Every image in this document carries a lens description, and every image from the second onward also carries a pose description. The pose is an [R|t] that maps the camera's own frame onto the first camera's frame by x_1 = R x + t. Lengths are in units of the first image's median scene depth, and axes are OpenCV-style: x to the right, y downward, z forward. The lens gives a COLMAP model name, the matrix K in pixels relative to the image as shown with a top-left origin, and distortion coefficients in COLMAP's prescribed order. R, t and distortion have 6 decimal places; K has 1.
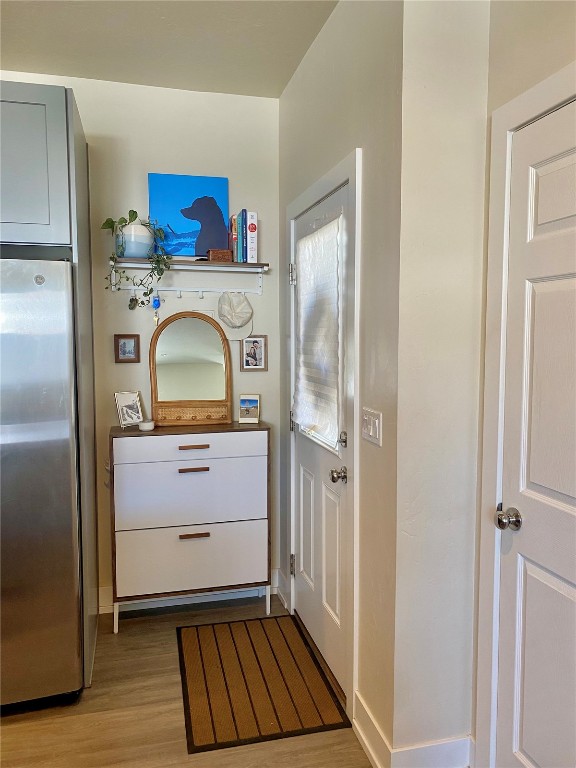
lens RADIAL K [[580.9, 0, 288.3], [0, 580.9, 372.2], [0, 0, 1]] dist [0.046703, -0.005390]
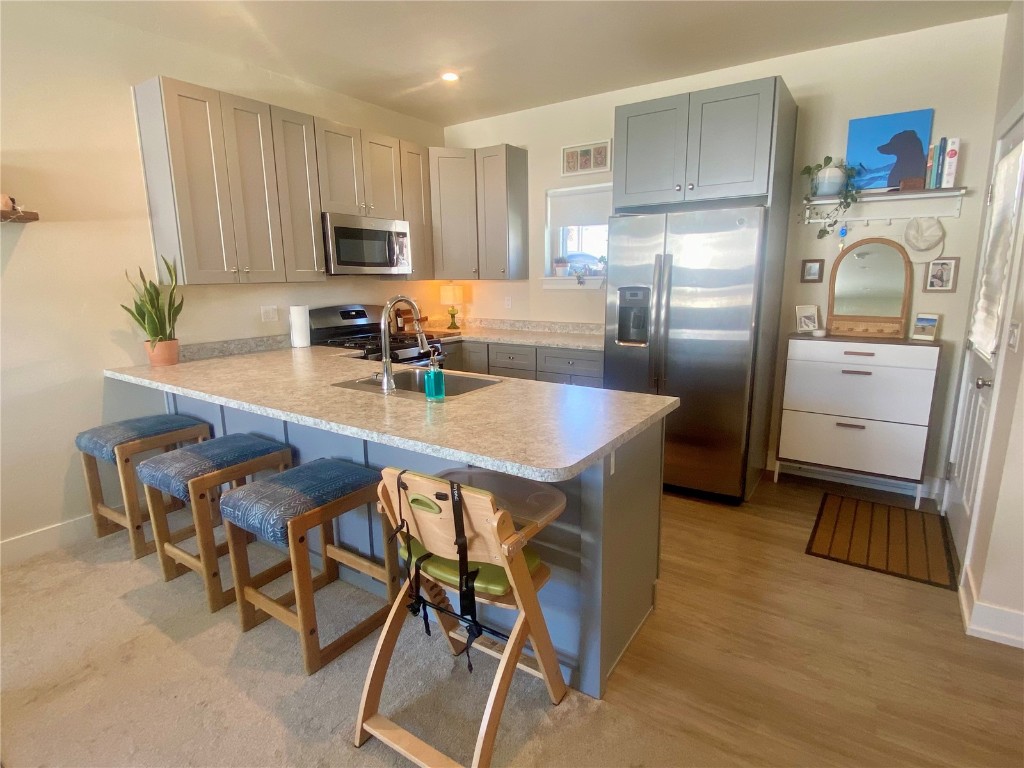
lens RADIAL K [[533.1, 0, 509.2], [0, 533.1, 381.0], [0, 0, 1]] dist [0.049074, -0.037361]
pose [[0.652960, 0.148677, -0.742656, 0.201430], [-0.043506, 0.986287, 0.159200, 0.037552], [0.756142, -0.071641, 0.650474, -0.273308]]
